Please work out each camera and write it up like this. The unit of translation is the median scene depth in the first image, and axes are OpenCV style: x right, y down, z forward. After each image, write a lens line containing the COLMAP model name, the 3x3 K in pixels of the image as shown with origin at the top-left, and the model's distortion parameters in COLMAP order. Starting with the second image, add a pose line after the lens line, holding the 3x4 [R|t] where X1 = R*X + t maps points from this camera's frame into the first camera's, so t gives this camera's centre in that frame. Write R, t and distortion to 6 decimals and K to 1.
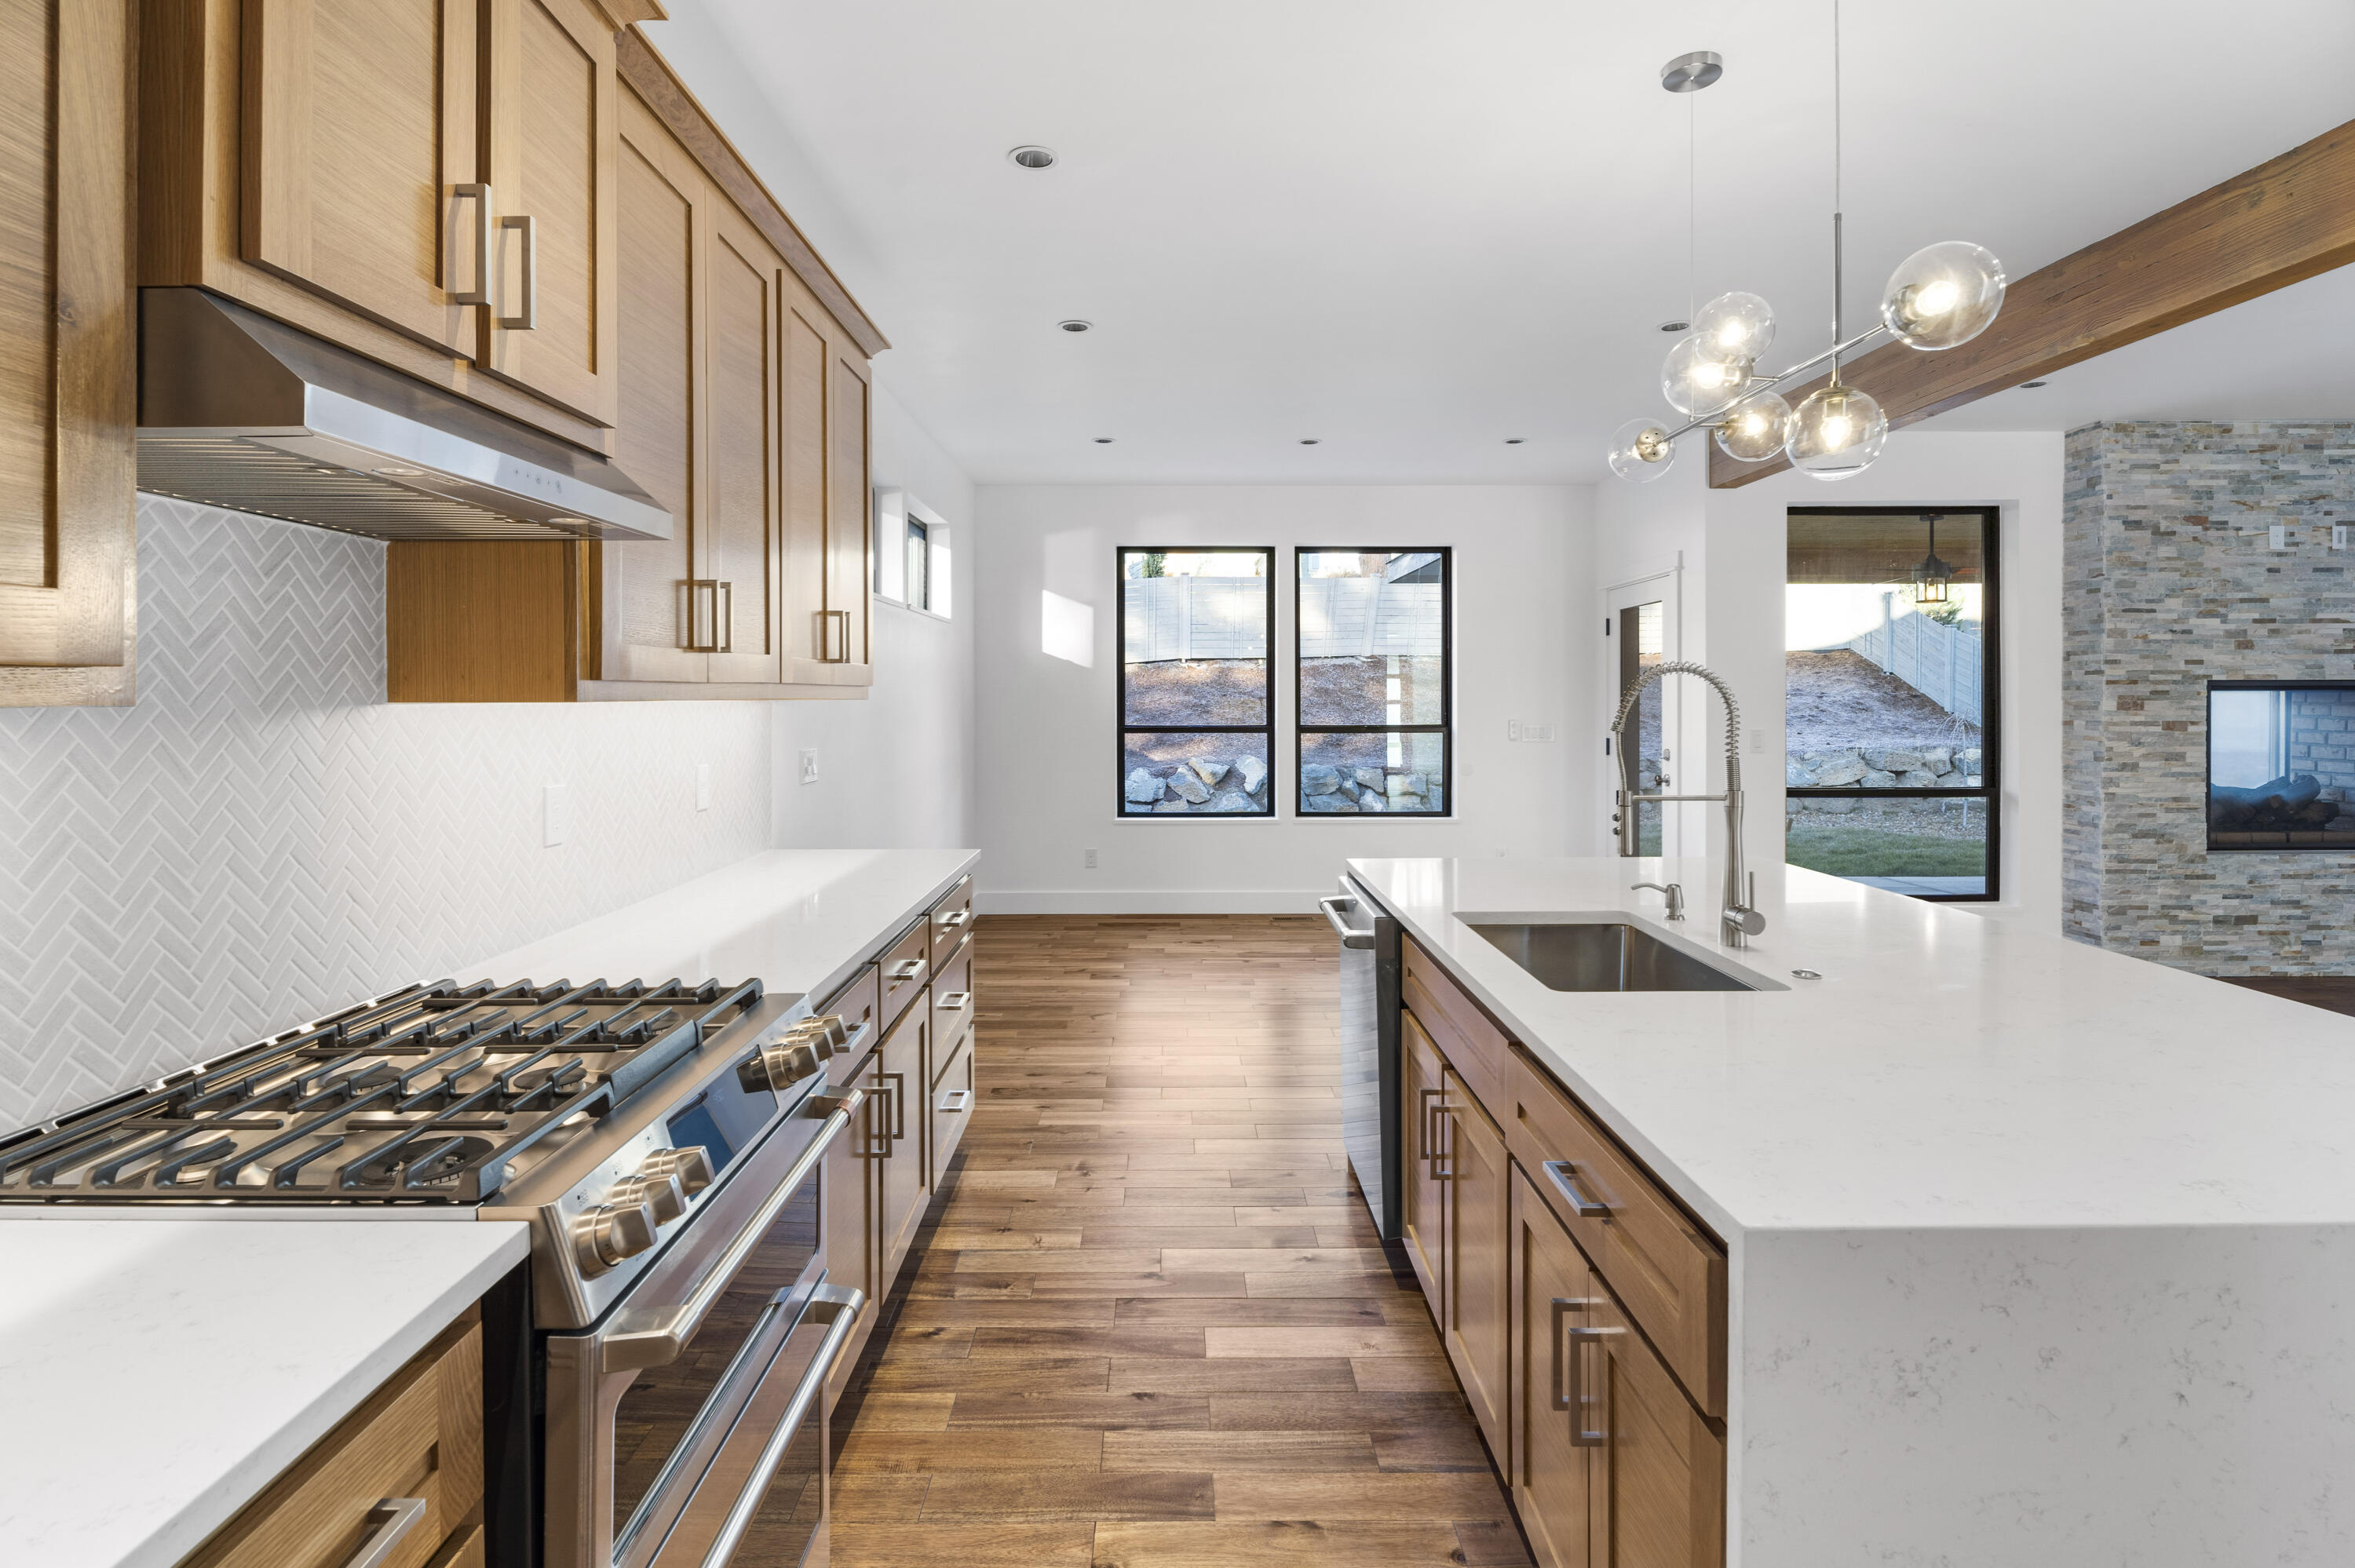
lens RADIAL K [[1158.7, 0, 1178.2], [0, 1158.7, 715.9], [0, 0, 1]] dist [-0.004367, -0.001336]
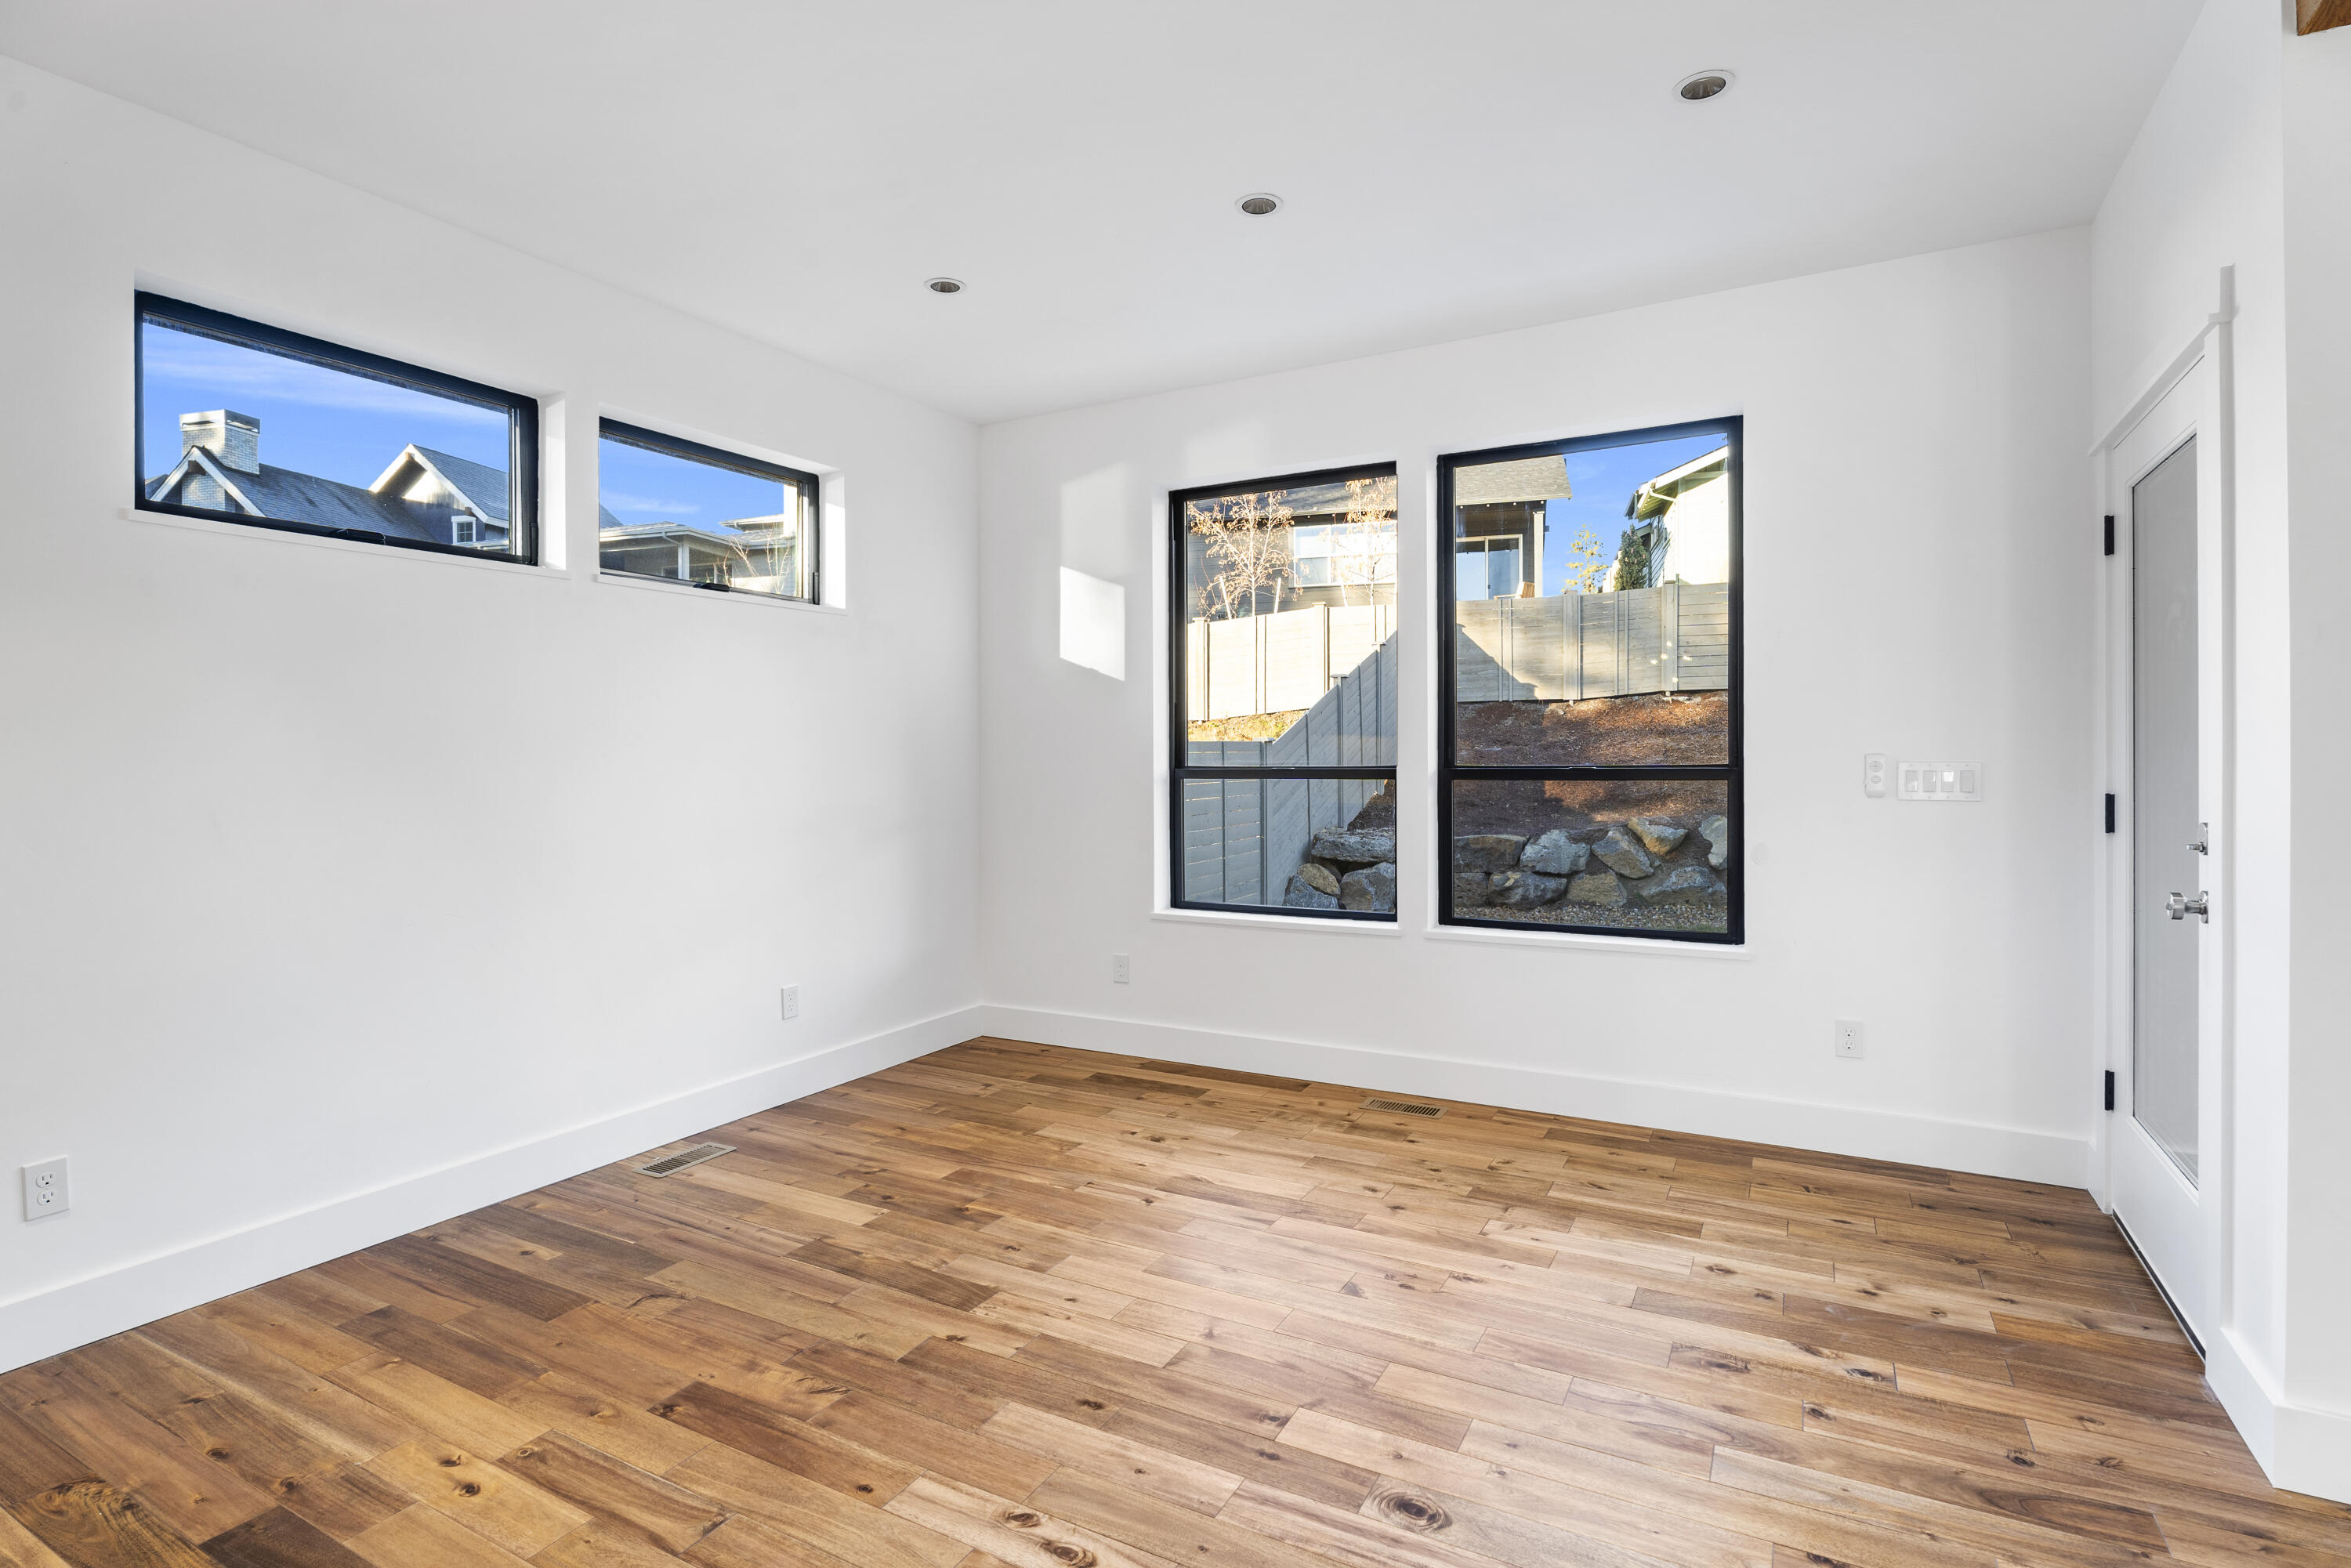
lens RADIAL K [[1148.3, 0, 1174.5], [0, 1148.3, 770.1], [0, 0, 1]] dist [-0.000797, -0.000095]
pose [[0.869180, -0.000123, -0.494496, 0.351899], [0.000422, 1.000000, 0.000494, 0.012742], [0.494496, -0.000638, 0.869180, 0.574250]]
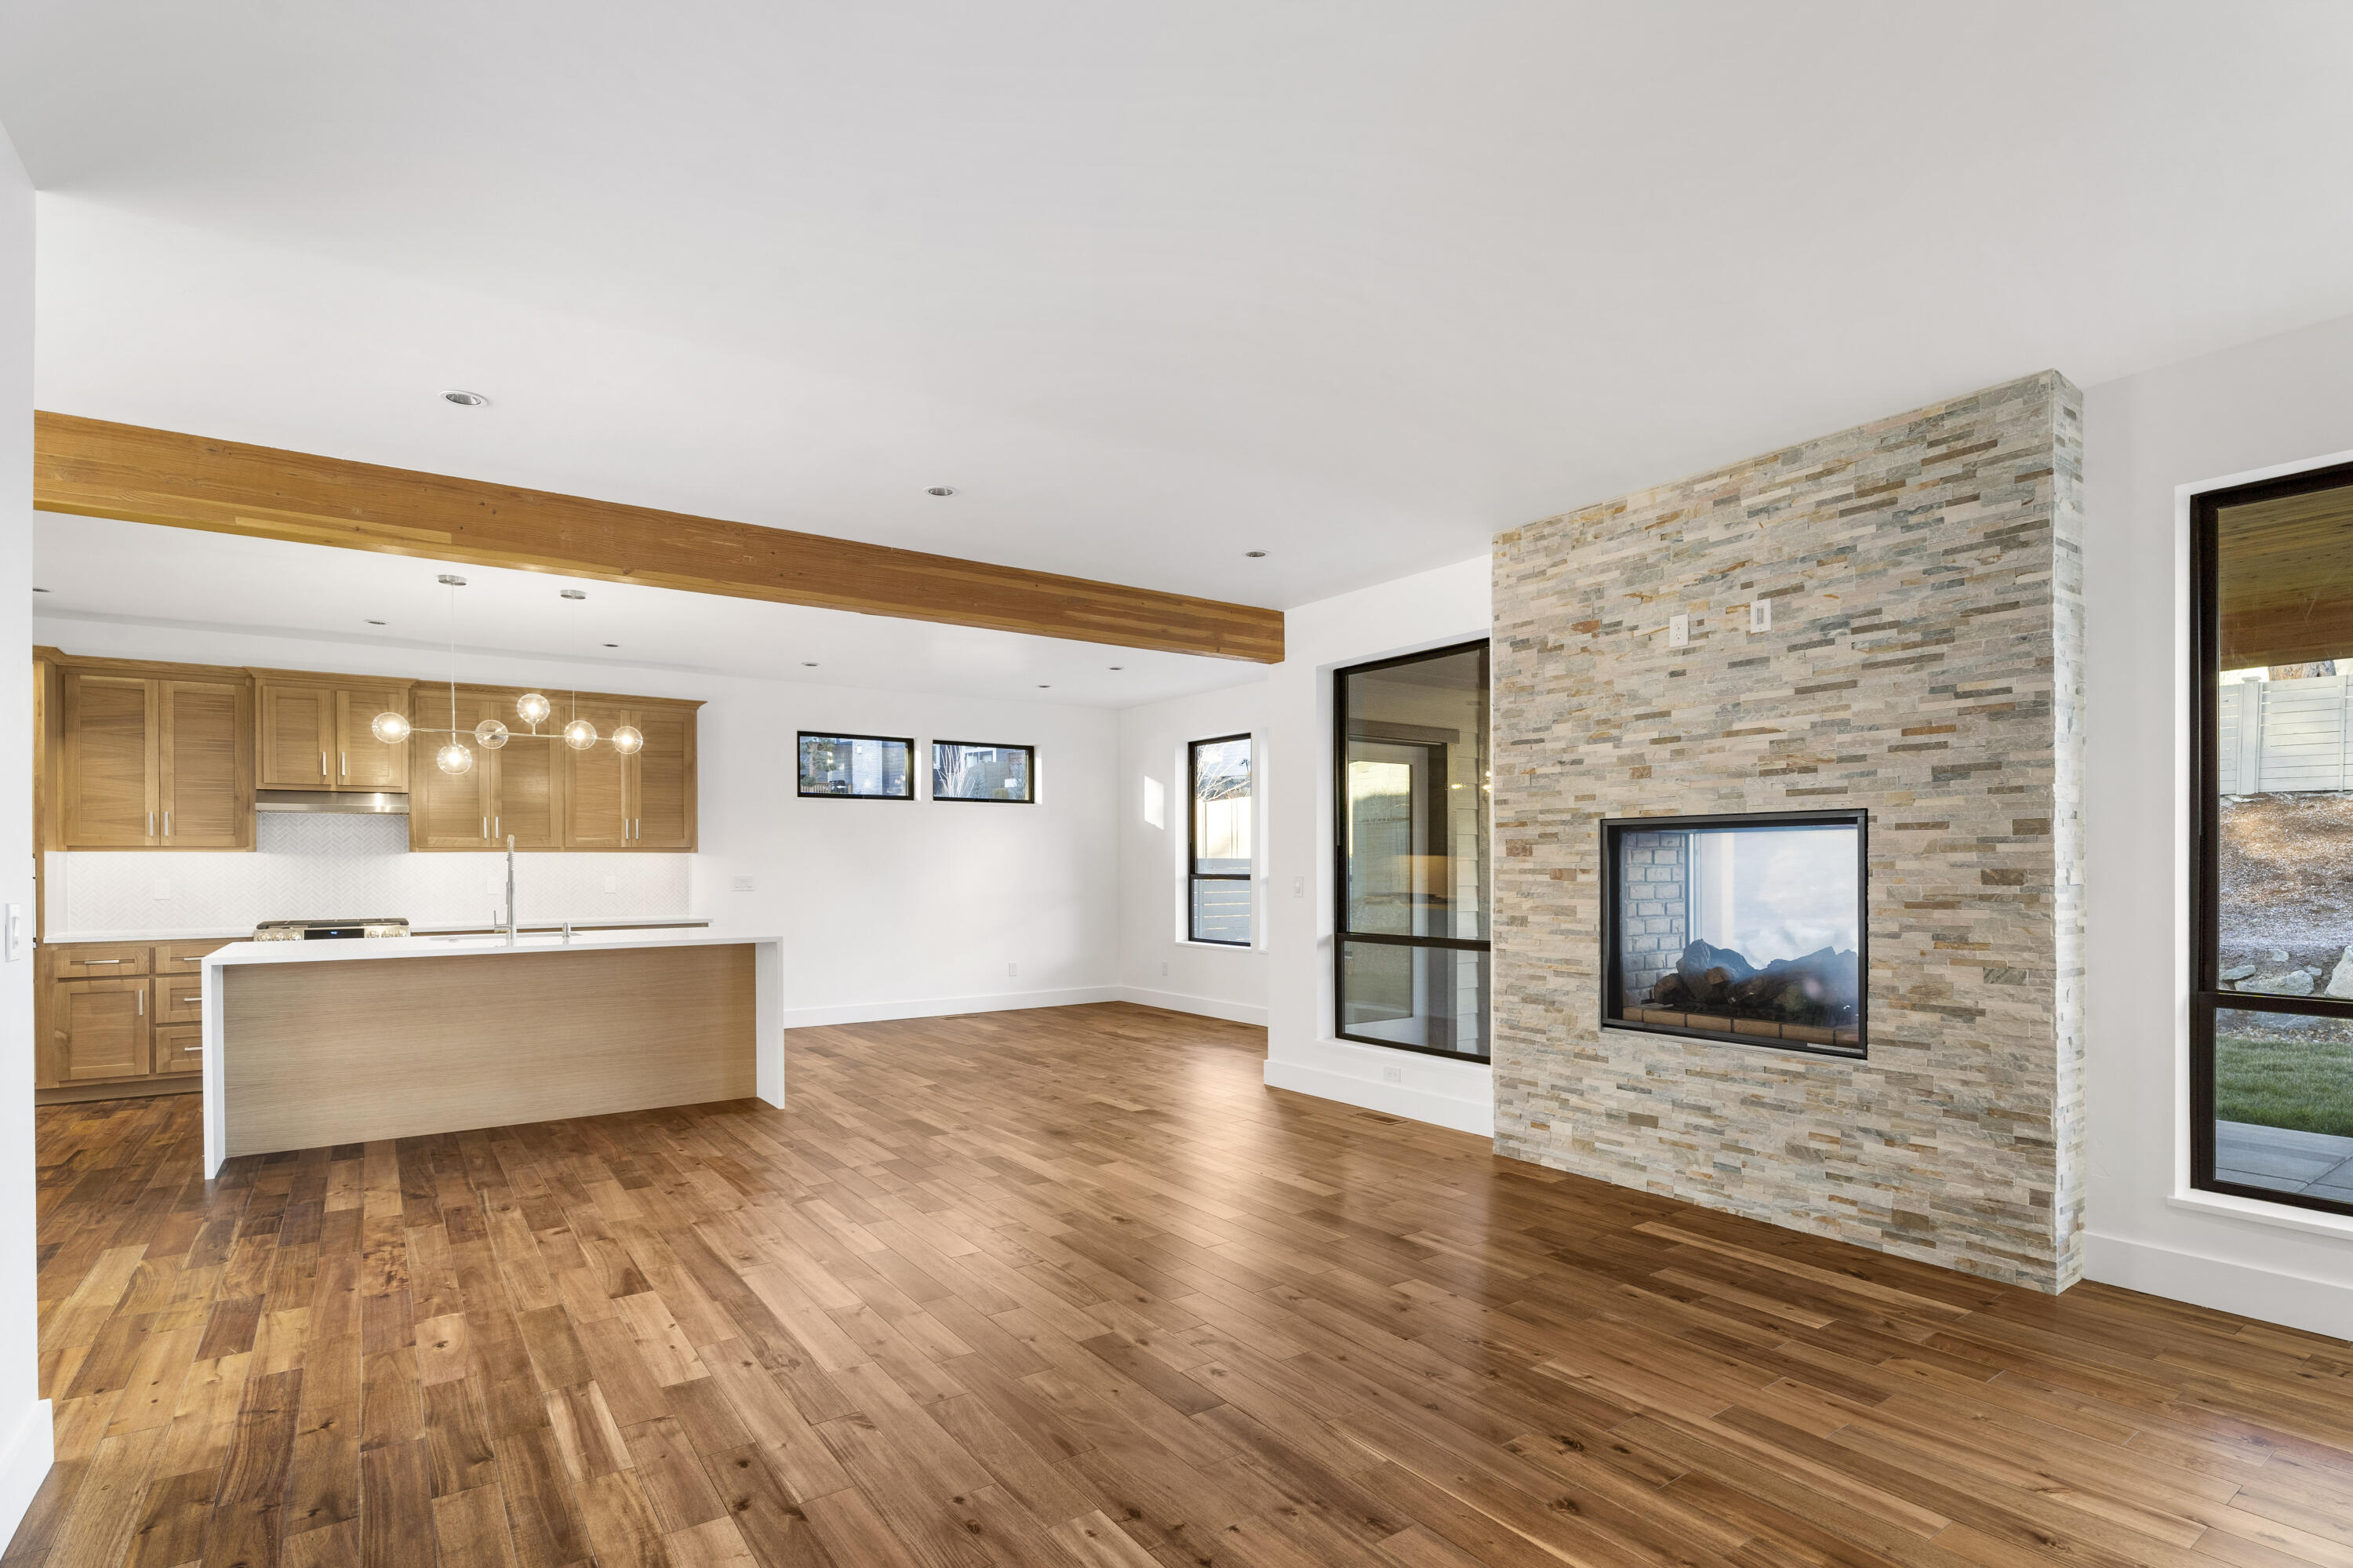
lens RADIAL K [[1133.0, 0, 1173.0], [0, 1133.0, 881.4], [0, 0, 1]] dist [-0.024363, 0.000305]
pose [[0.570552, 0.011065, -0.821187, 1.378365], [-0.009207, 0.999933, 0.007077, 0.010490], [0.821210, 0.003523, 0.570616, 0.292952]]
